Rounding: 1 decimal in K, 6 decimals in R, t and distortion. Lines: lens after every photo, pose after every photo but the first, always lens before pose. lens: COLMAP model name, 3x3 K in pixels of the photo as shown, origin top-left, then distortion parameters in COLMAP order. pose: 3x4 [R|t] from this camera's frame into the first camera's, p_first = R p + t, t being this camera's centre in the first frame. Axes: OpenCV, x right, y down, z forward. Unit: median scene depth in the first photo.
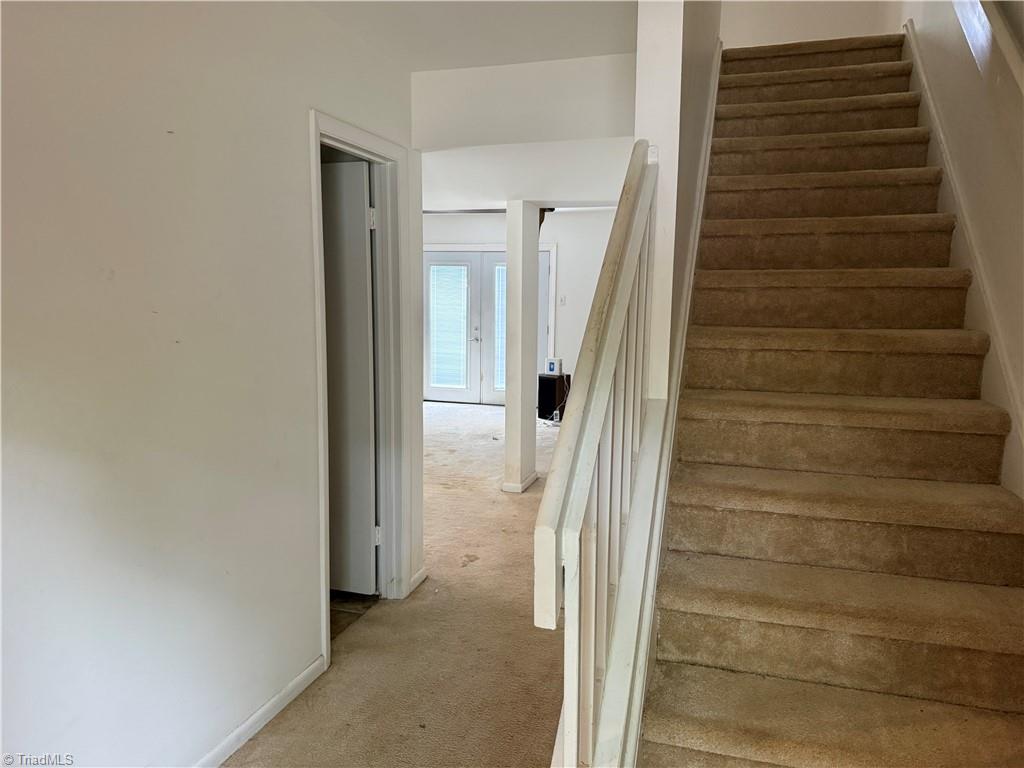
lens RADIAL K [[724.5, 0, 513.8], [0, 724.5, 385.5], [0, 0, 1]] dist [0.011746, -0.001994]
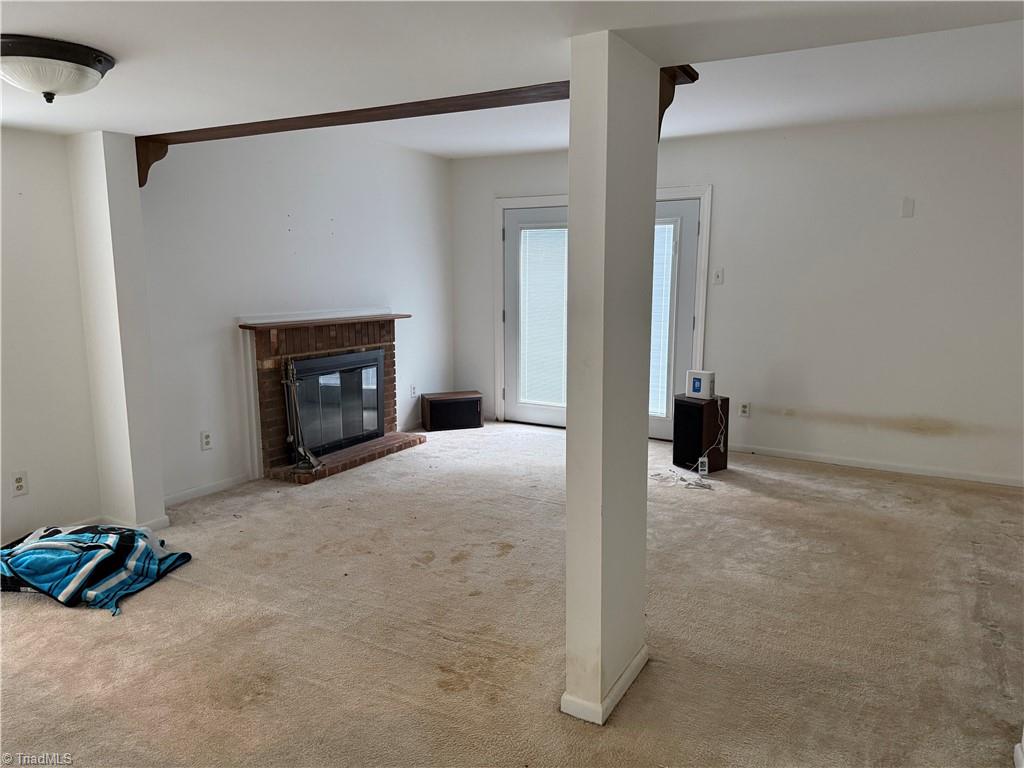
lens RADIAL K [[724.5, 0, 507.5], [0, 724.5, 385.8], [0, 0, 1]] dist [0.011746, -0.001994]
pose [[0.975522, 0.016171, -0.219306, 0.030990], [-0.009410, 0.999449, 0.031839, -0.044342], [0.219700, -0.028996, 0.975136, 0.369939]]
